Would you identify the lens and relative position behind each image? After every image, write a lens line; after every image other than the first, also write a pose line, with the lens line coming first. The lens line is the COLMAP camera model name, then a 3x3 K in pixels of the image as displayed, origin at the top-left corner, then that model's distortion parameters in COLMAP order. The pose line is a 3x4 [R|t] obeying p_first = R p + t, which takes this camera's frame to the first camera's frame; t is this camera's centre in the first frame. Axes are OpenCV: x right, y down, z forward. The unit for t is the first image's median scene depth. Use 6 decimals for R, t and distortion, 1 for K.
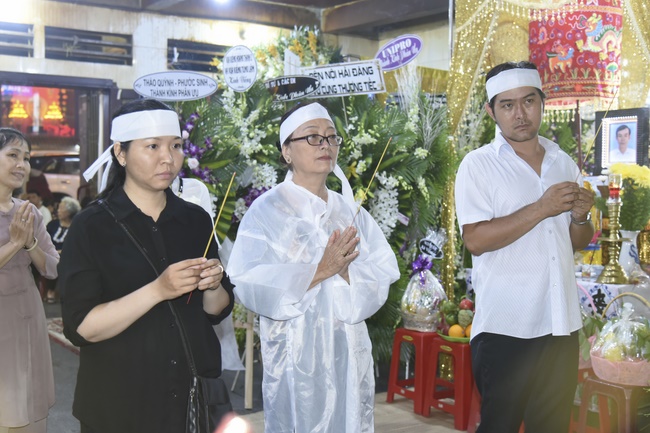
lens RADIAL K [[799.0, 0, 348.5], [0, 799.0, 216.4], [0, 0, 1]] dist [-0.020285, -0.005457]
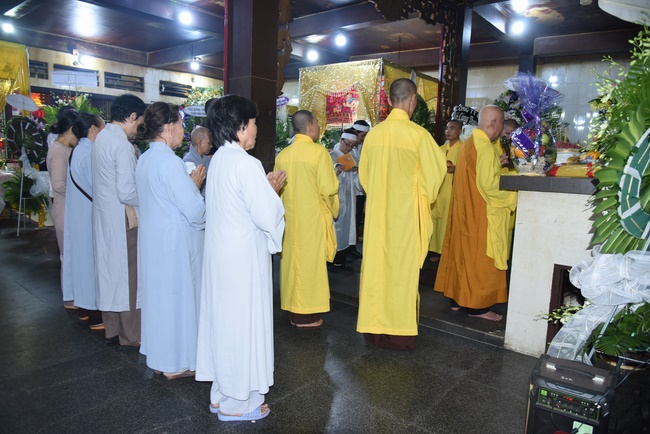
lens RADIAL K [[437.3, 0, 325.0], [0, 437.3, 217.0], [0, 0, 1]] dist [-0.052868, 0.016652]
pose [[0.963980, -0.002714, 0.265959, -0.115854], [-0.025288, 0.994483, 0.101805, 0.018540], [-0.264768, -0.104864, 0.958593, -0.316000]]
